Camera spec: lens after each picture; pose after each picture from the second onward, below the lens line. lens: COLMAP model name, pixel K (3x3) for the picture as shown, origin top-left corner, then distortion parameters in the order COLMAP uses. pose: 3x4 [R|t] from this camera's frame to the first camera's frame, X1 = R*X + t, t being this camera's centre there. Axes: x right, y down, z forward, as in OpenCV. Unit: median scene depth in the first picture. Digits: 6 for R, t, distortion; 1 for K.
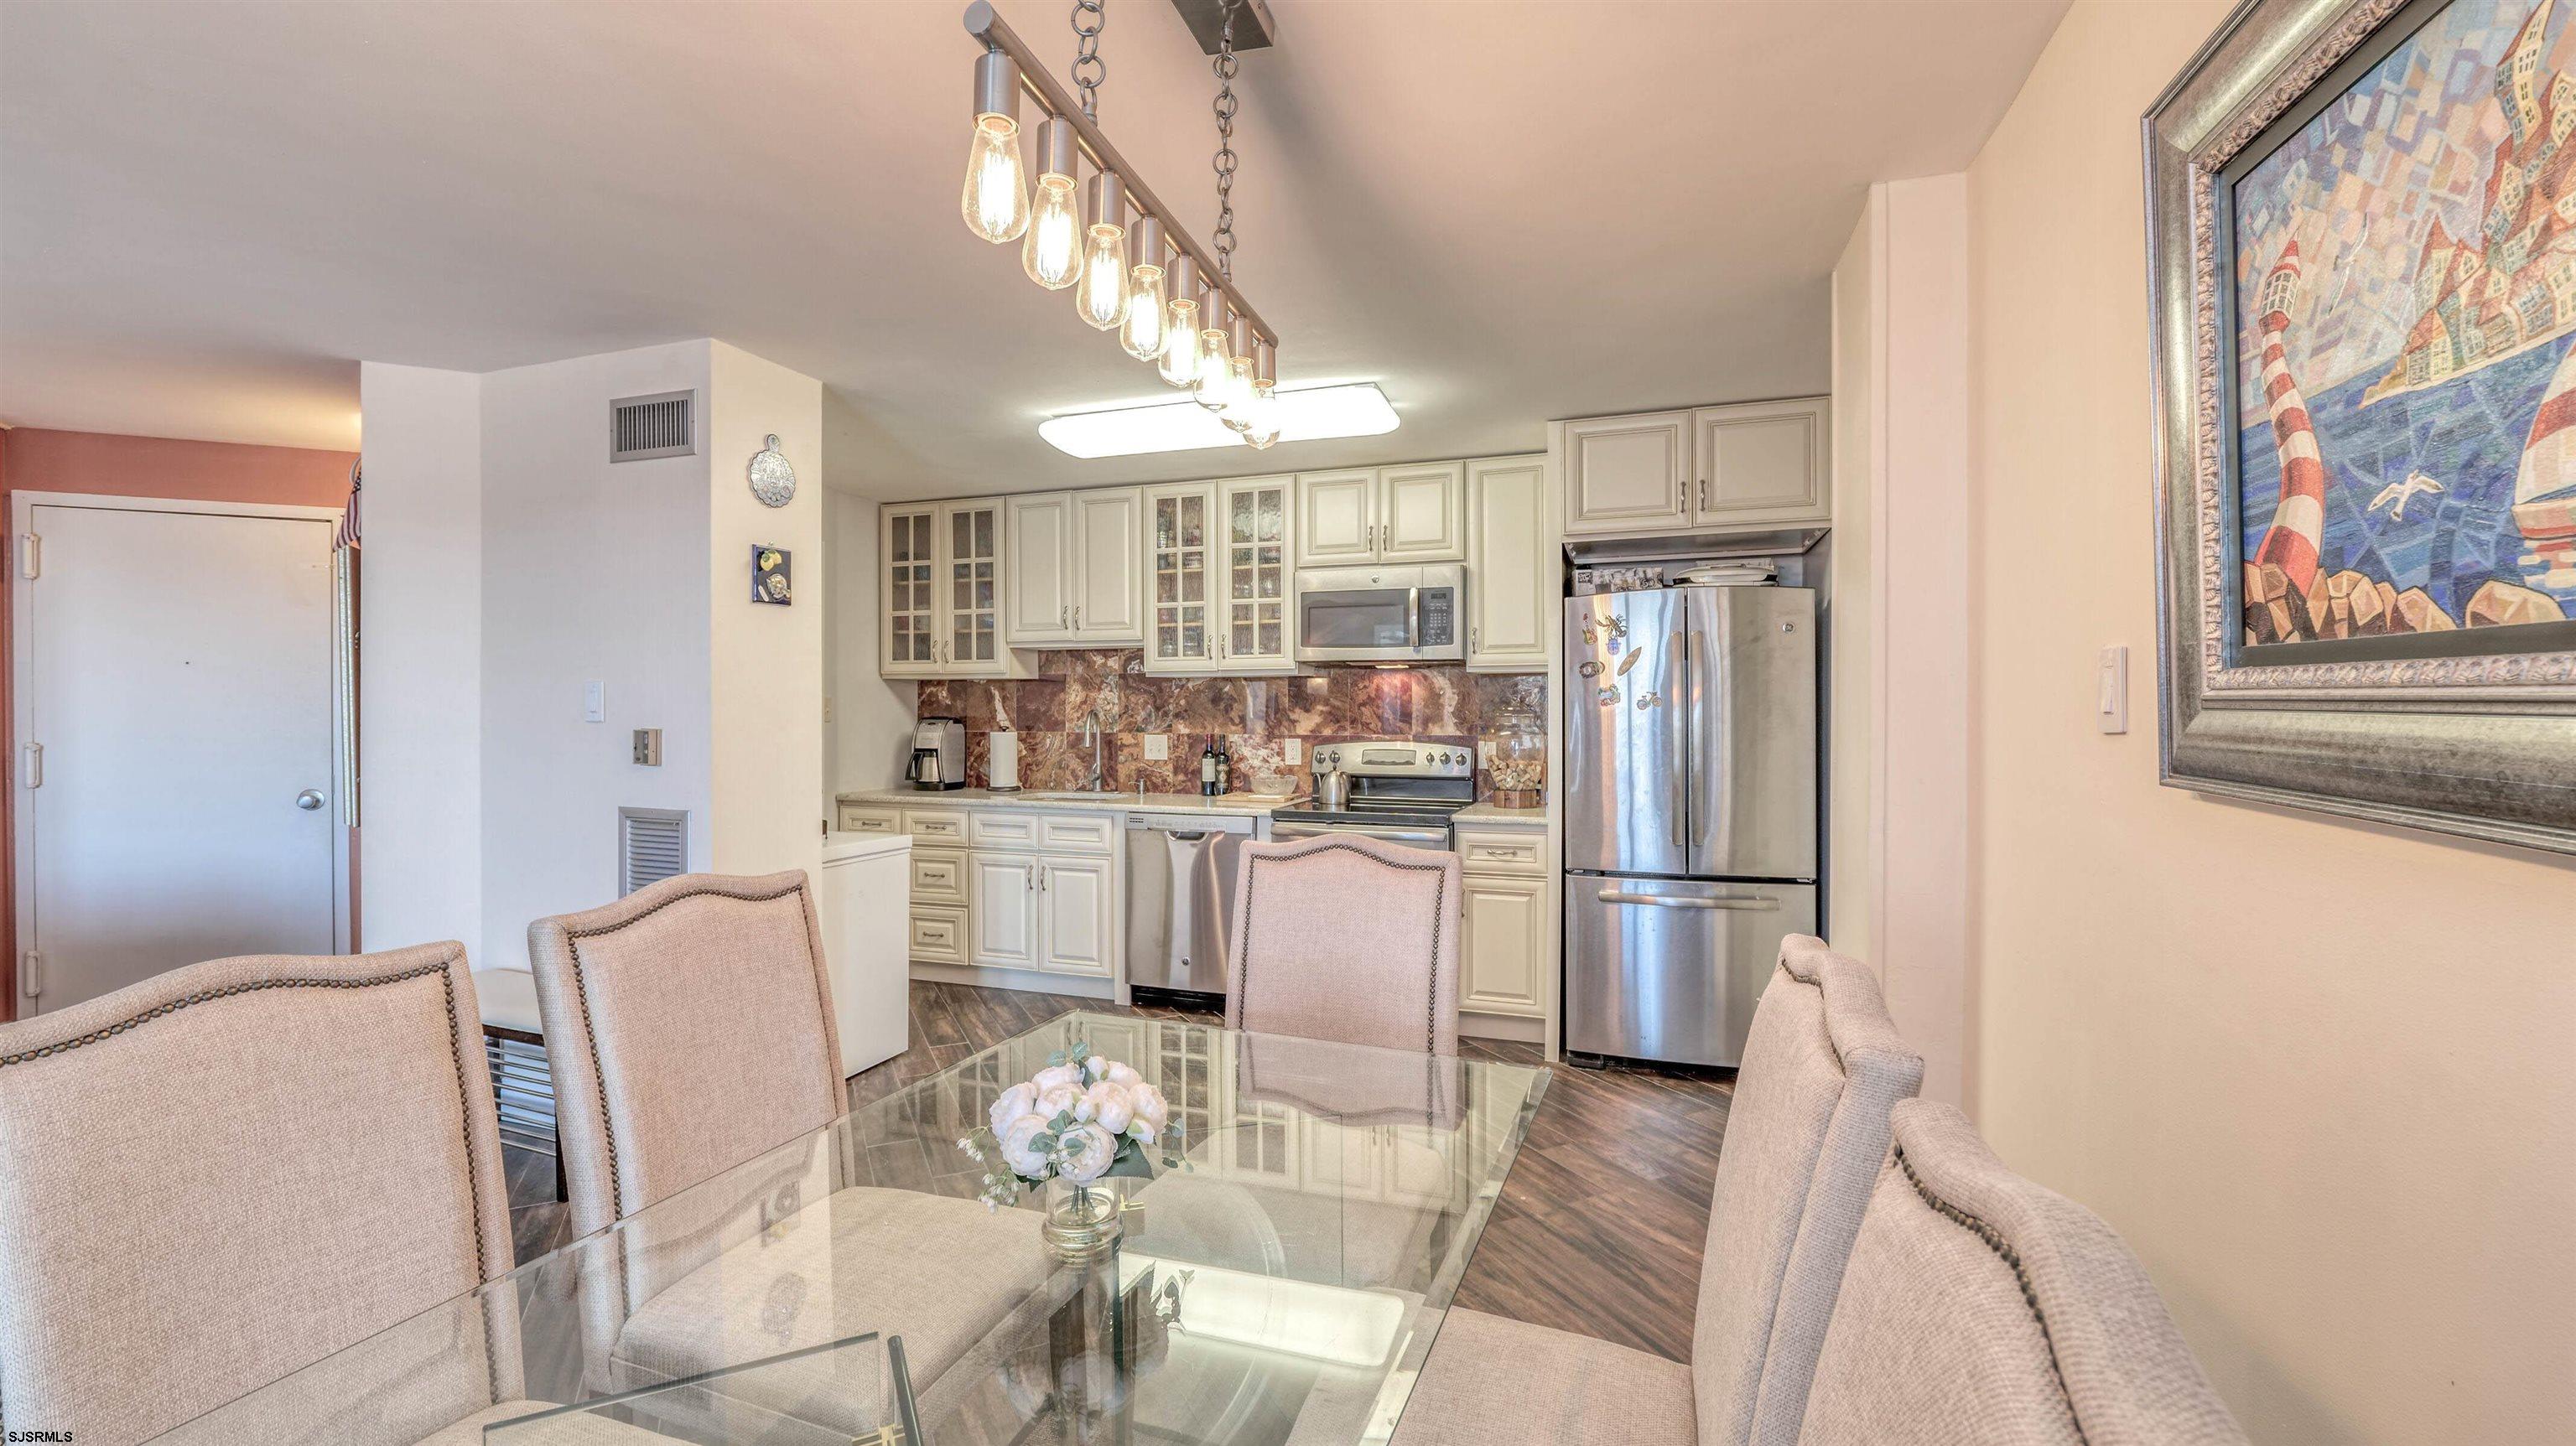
lens RADIAL K [[1045.8, 0, 1275.7], [0, 1045.8, 718.5], [0, 0, 1]] dist [-0.014282, 0.001247]
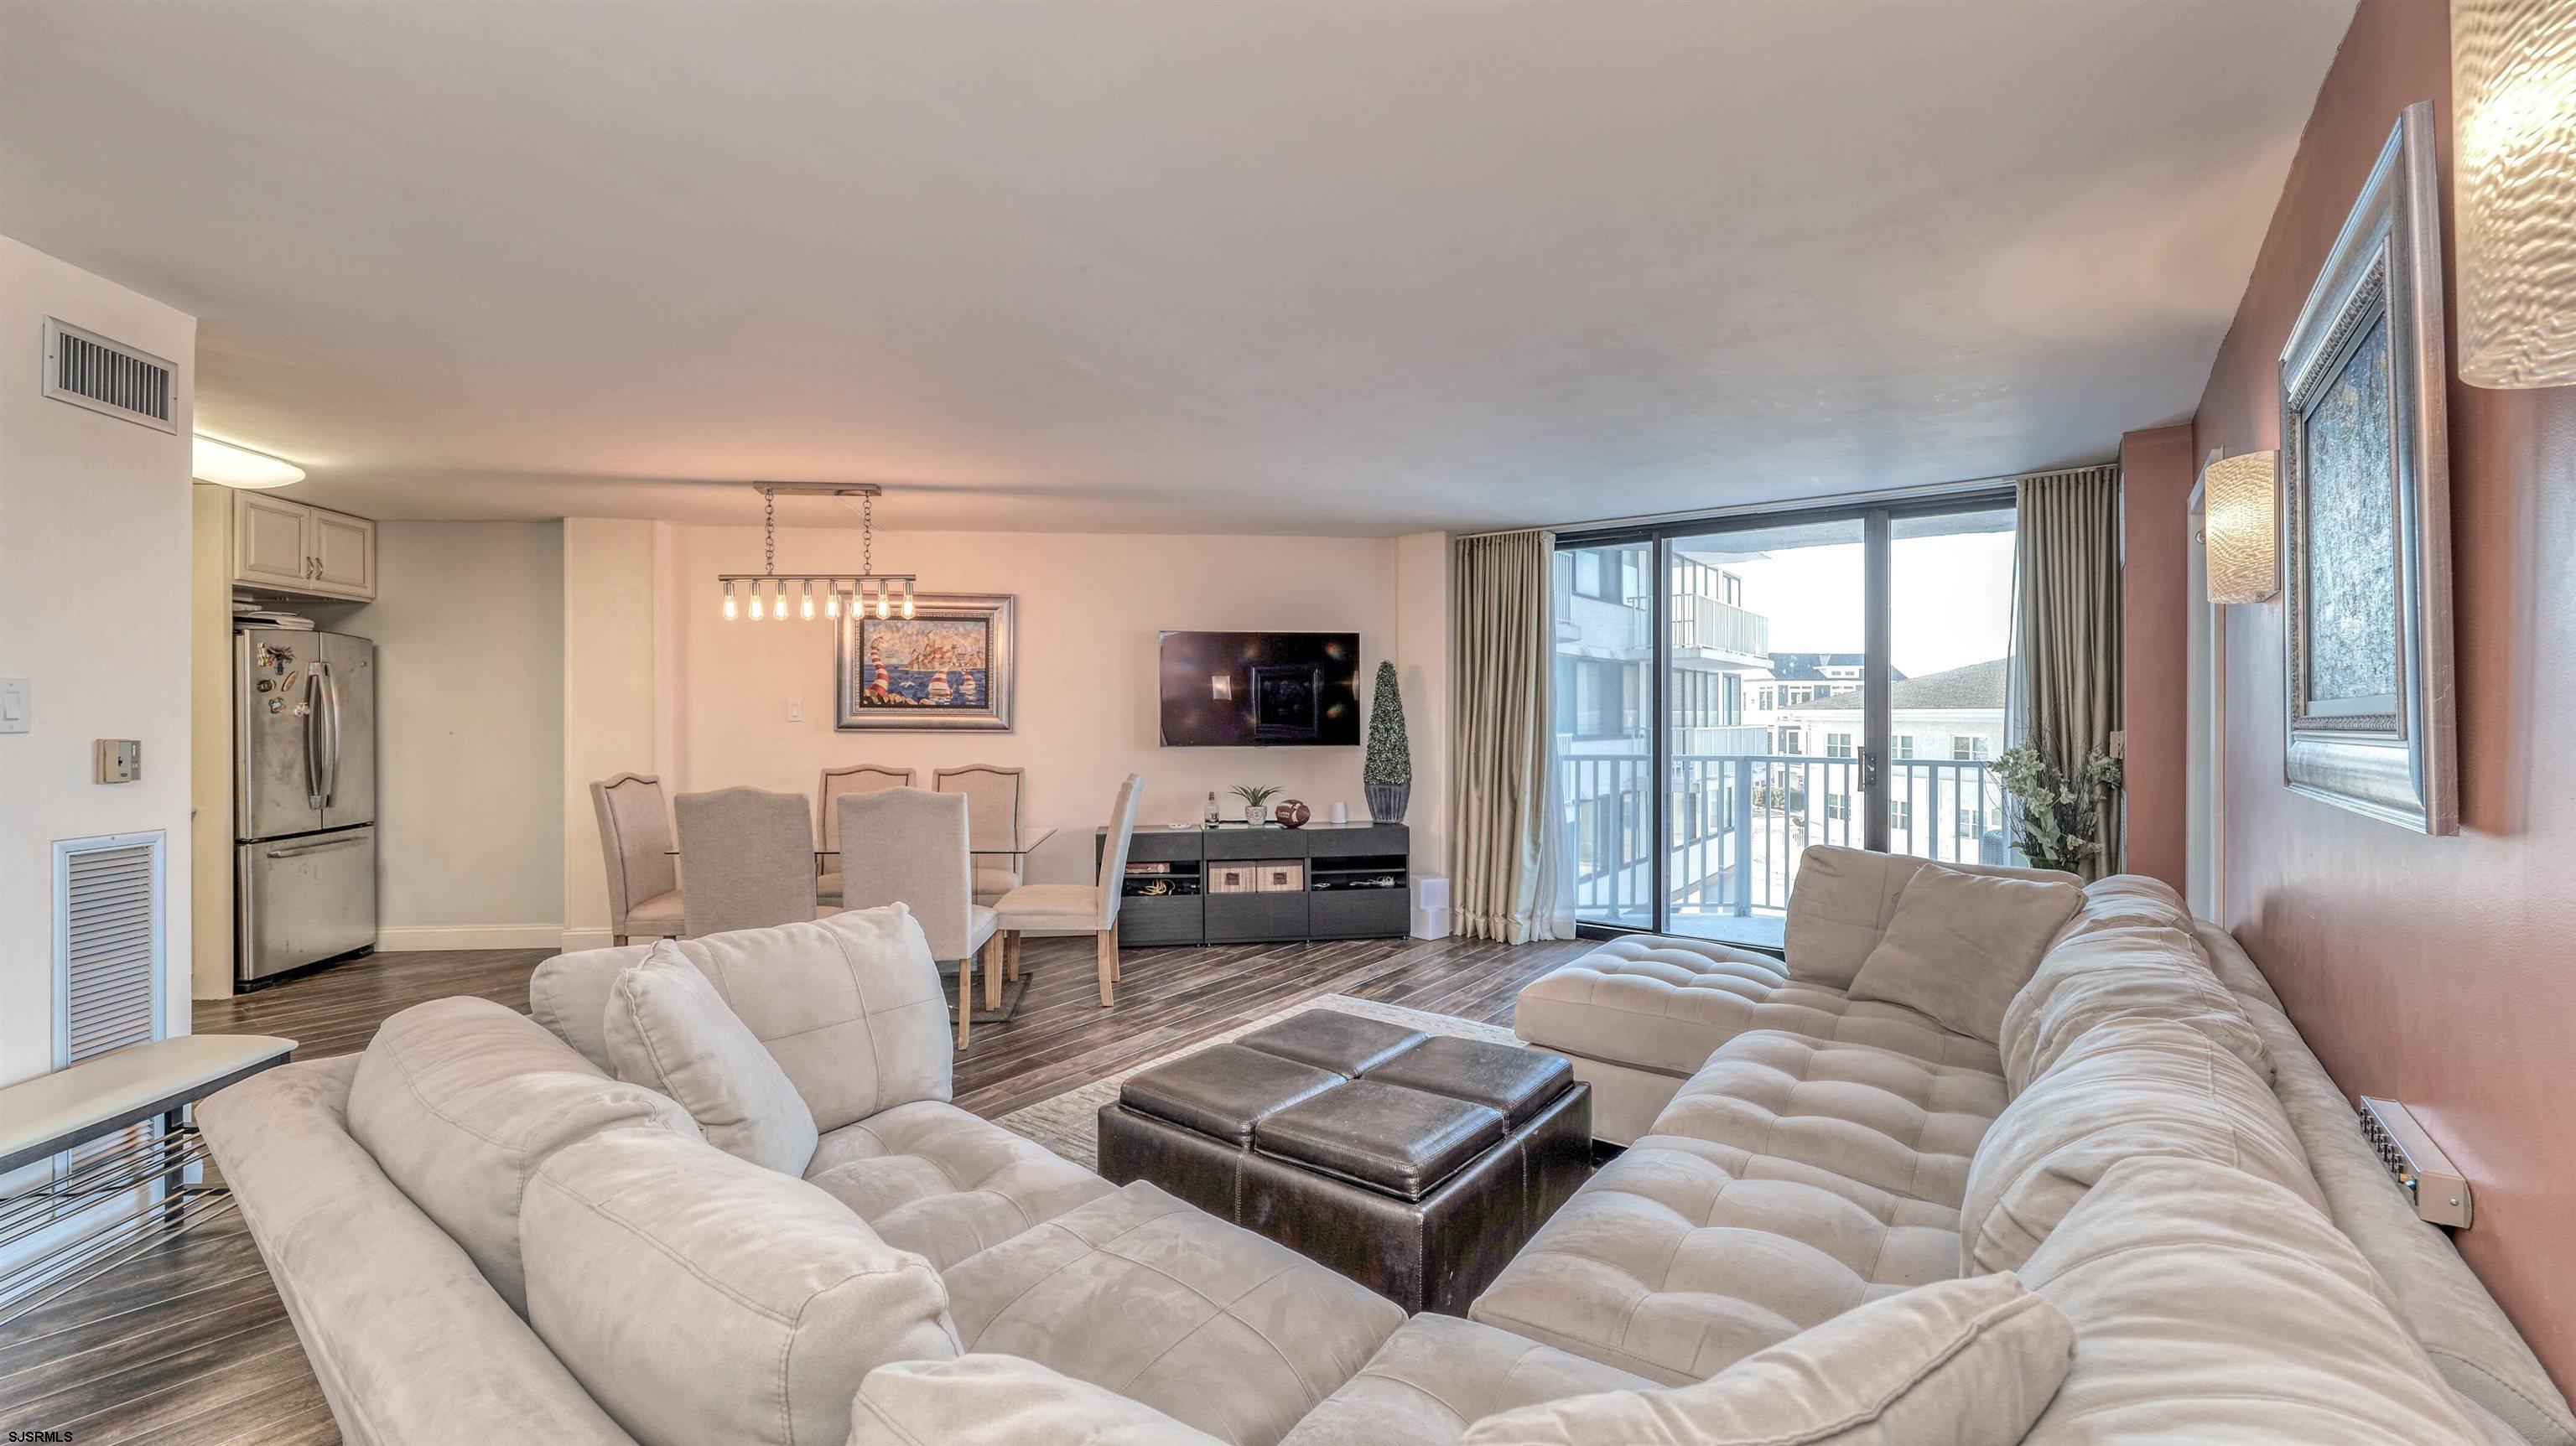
lens RADIAL K [[1045.8, 0, 1276.0], [0, 1045.8, 721.6], [0, 0, 1]] dist [-0.014282, 0.001247]
pose [[-0.443609, -0.004460, 0.896209, -1.181633], [0.008900, 0.999916, 0.009382, -0.001790], [-0.896176, 0.012139, -0.443532, 0.355017]]
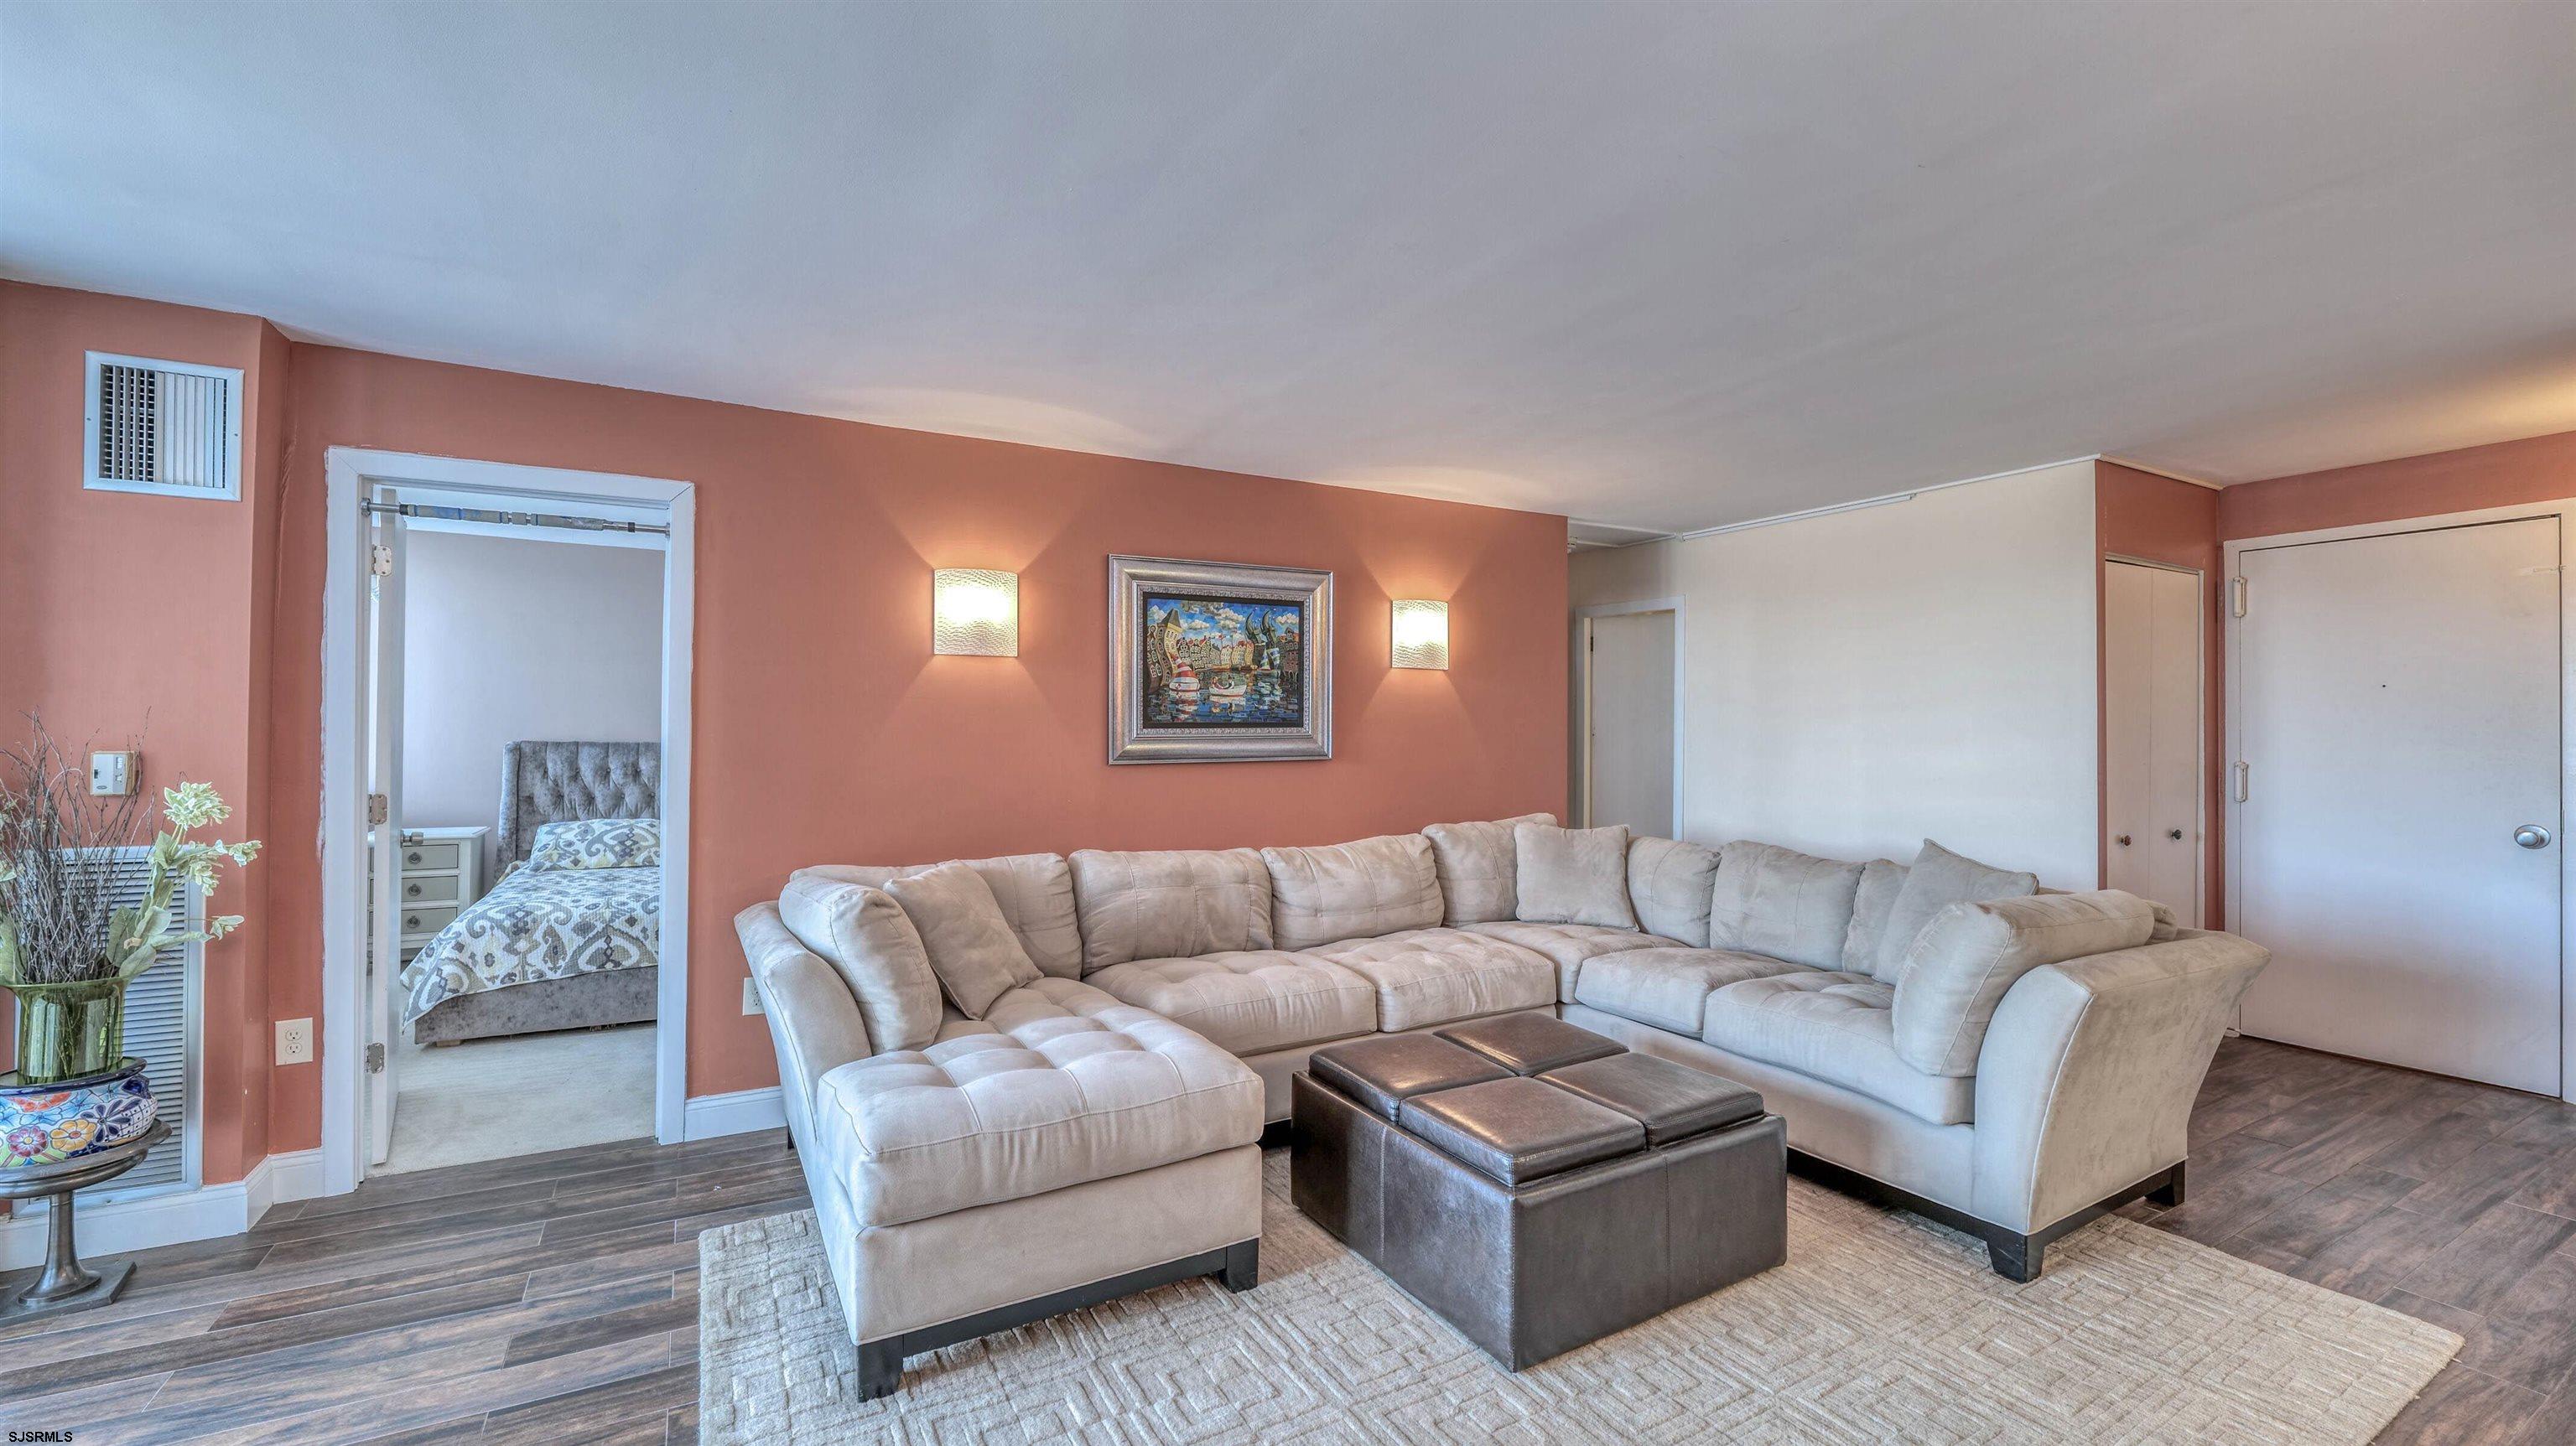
lens RADIAL K [[1045.8, 0, 1288.3], [0, 1045.8, 716.0], [0, 0, 1]] dist [-0.014282, 0.001247]
pose [[0.059043, -0.005115, -0.998242, -0.110726], [-0.014527, 0.999877, -0.005982, -0.002971], [0.998150, 0.014854, 0.058962, -0.097649]]
